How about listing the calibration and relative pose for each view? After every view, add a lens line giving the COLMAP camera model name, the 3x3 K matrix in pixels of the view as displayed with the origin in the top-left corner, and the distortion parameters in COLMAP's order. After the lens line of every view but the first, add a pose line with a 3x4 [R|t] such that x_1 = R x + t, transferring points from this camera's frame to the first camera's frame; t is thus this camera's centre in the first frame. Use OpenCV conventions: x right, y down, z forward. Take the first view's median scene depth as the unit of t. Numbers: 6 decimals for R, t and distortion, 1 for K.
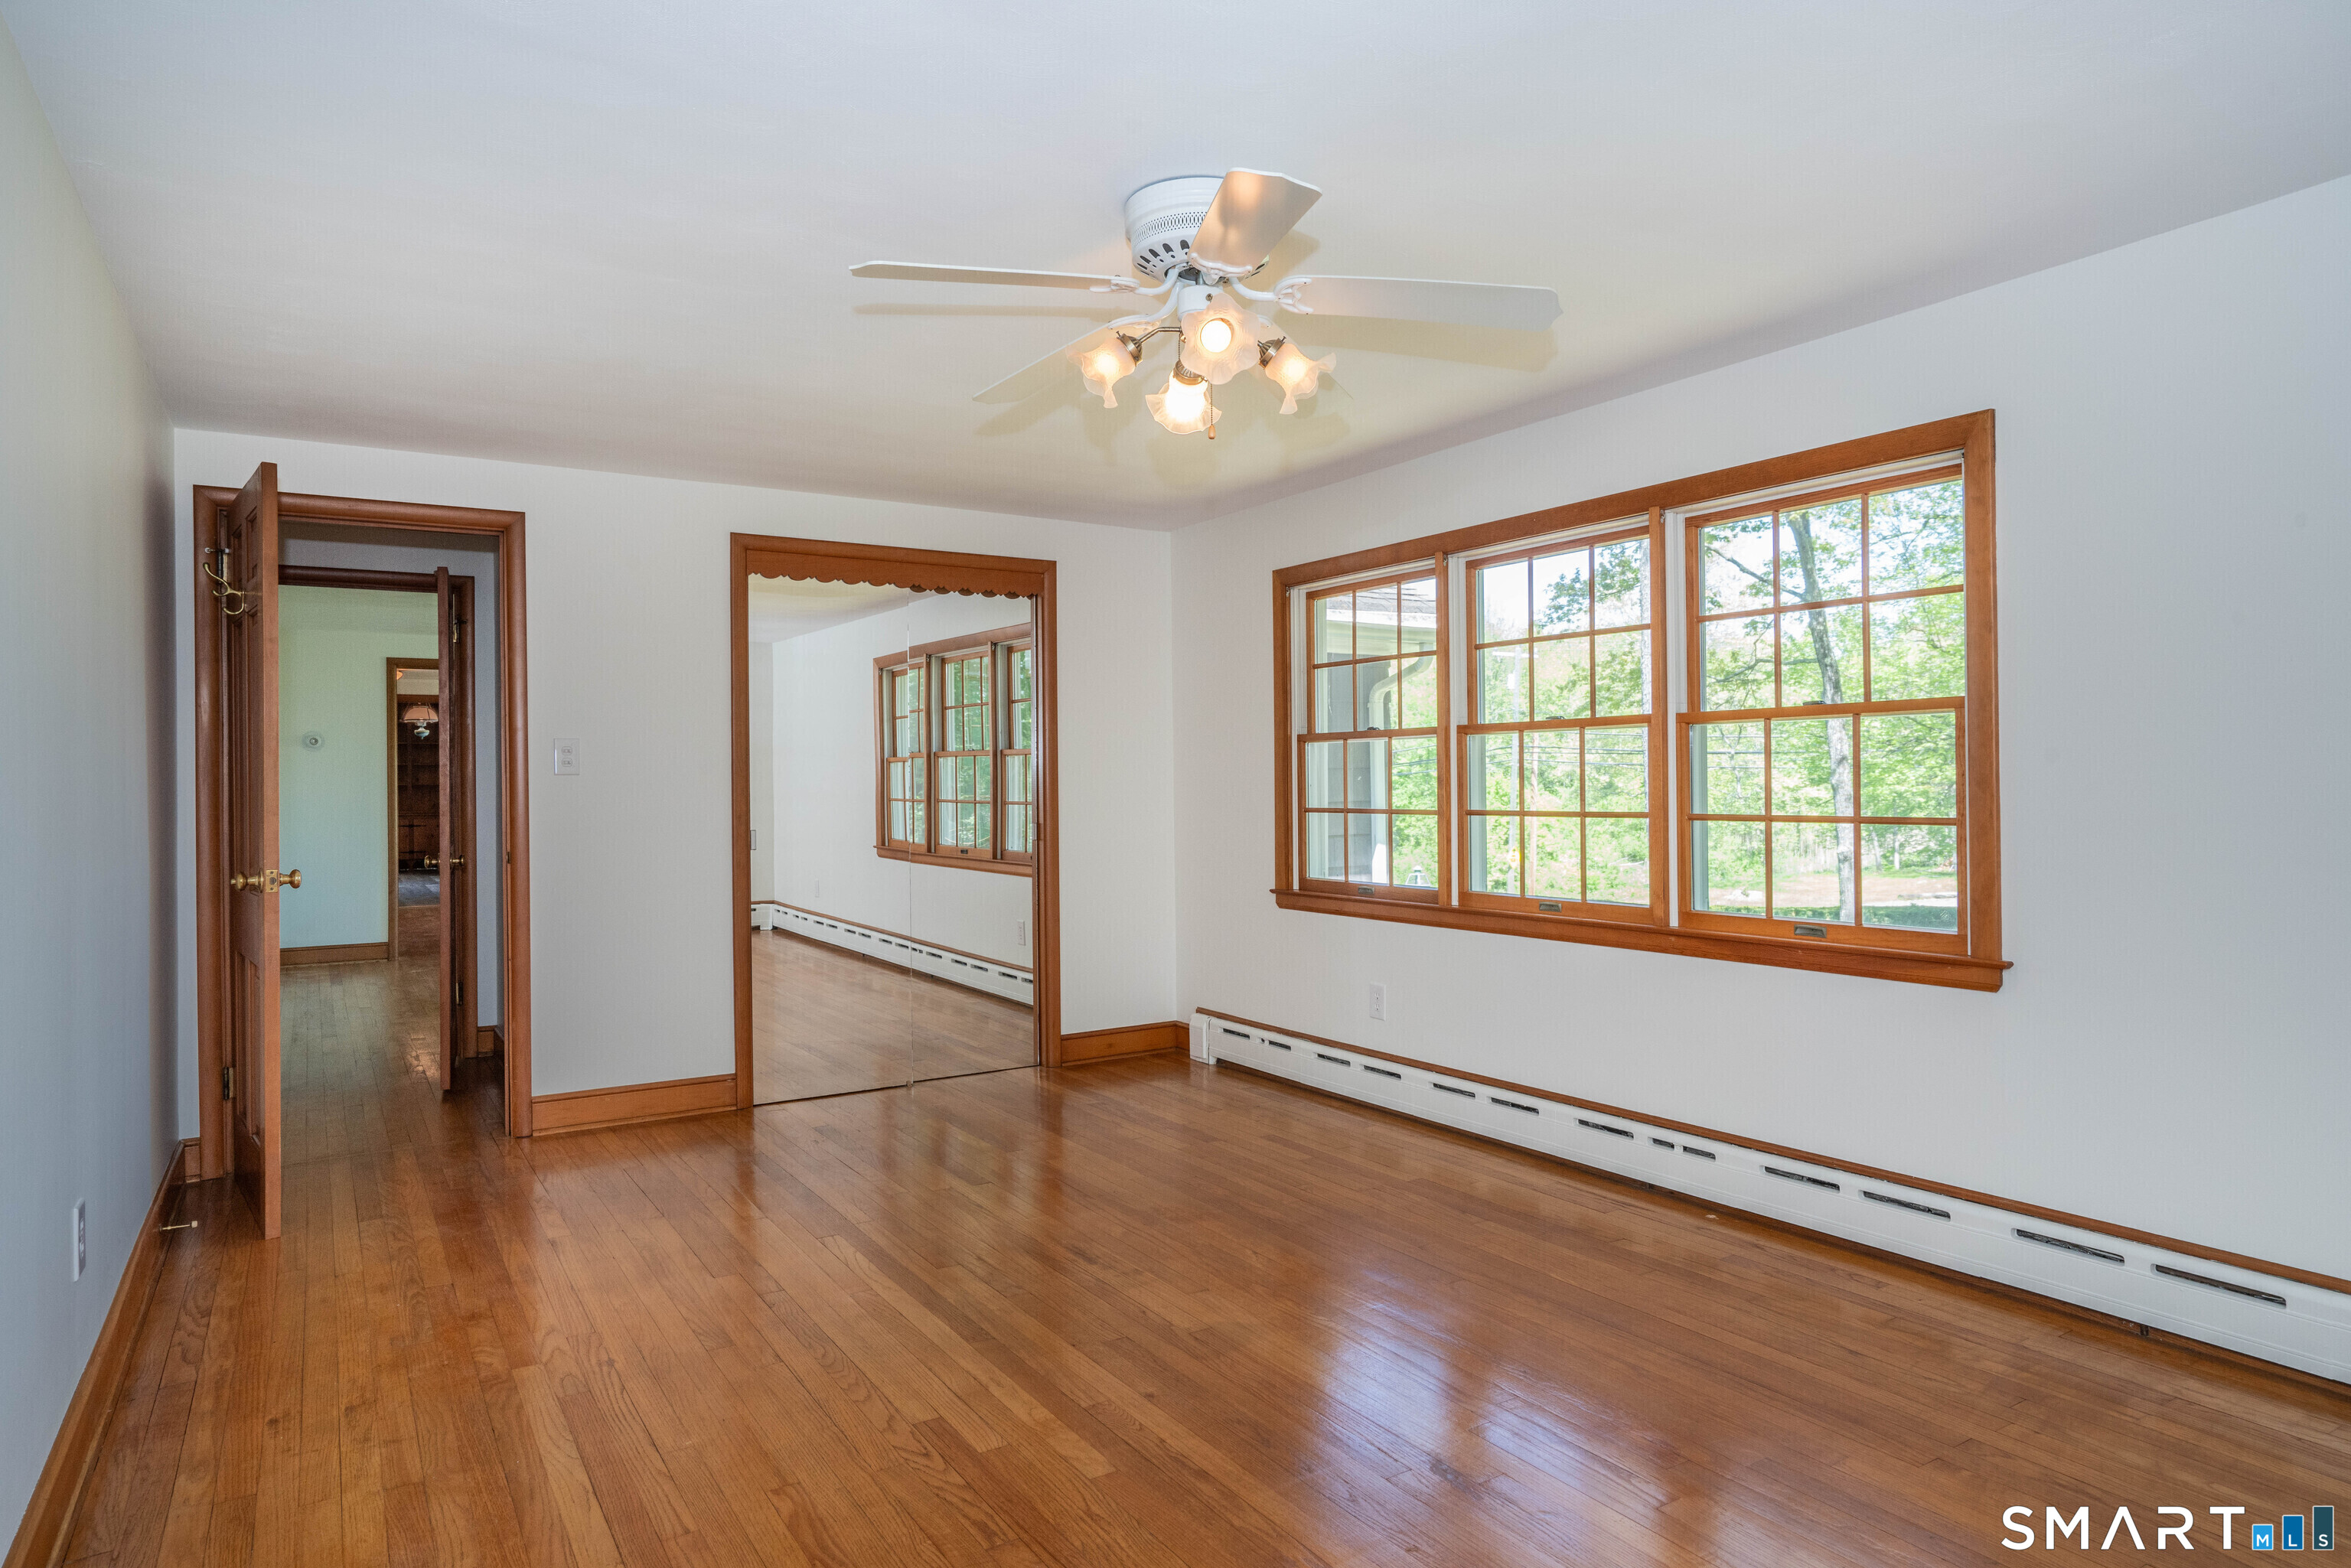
lens RADIAL K [[1346.3, 0, 1175.5], [0, 1346.3, 784.0], [0, 0, 1]] dist [-0.022486, 0.001248]
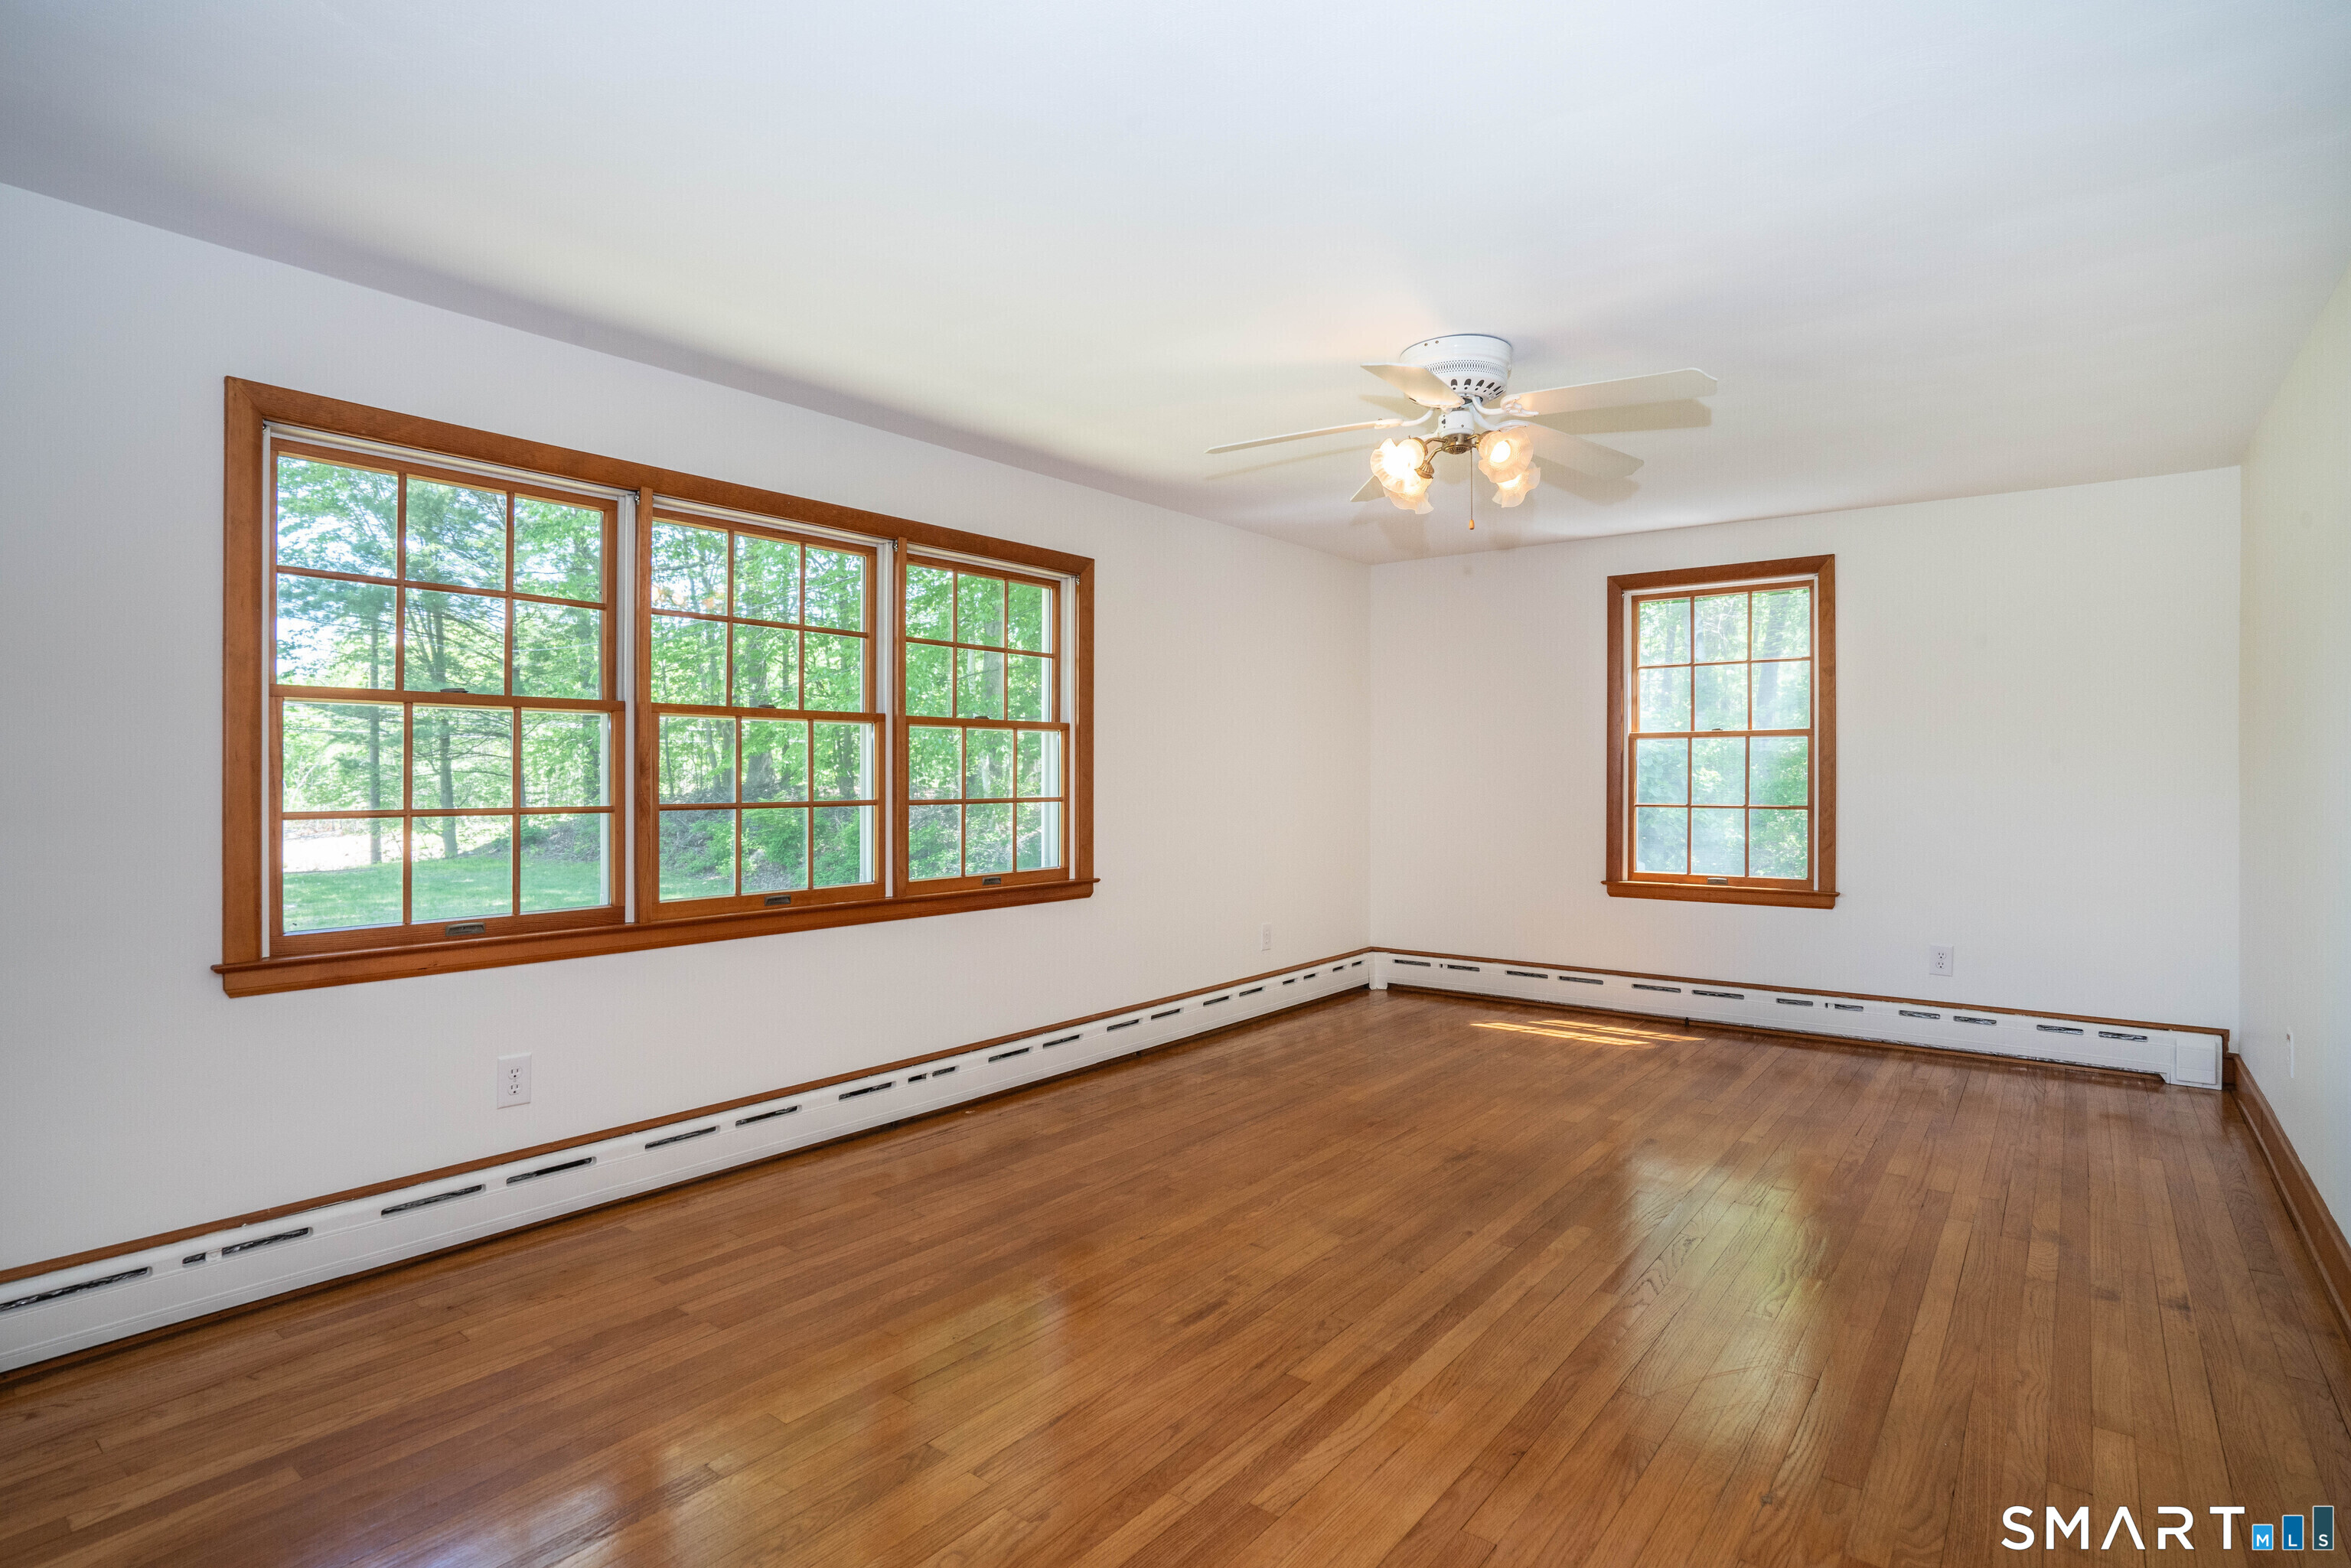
lens RADIAL K [[1174.2, 0, 1175.5], [0, 1174.2, 784.0], [0, 0, 1]] dist [-0.003136, -0.000241]
pose [[-0.331740, 0.000239, 0.943371, -1.143585], [-0.002888, 0.999995, -0.001269, 0.012790], [-0.943367, -0.003145, -0.331737, 1.856569]]
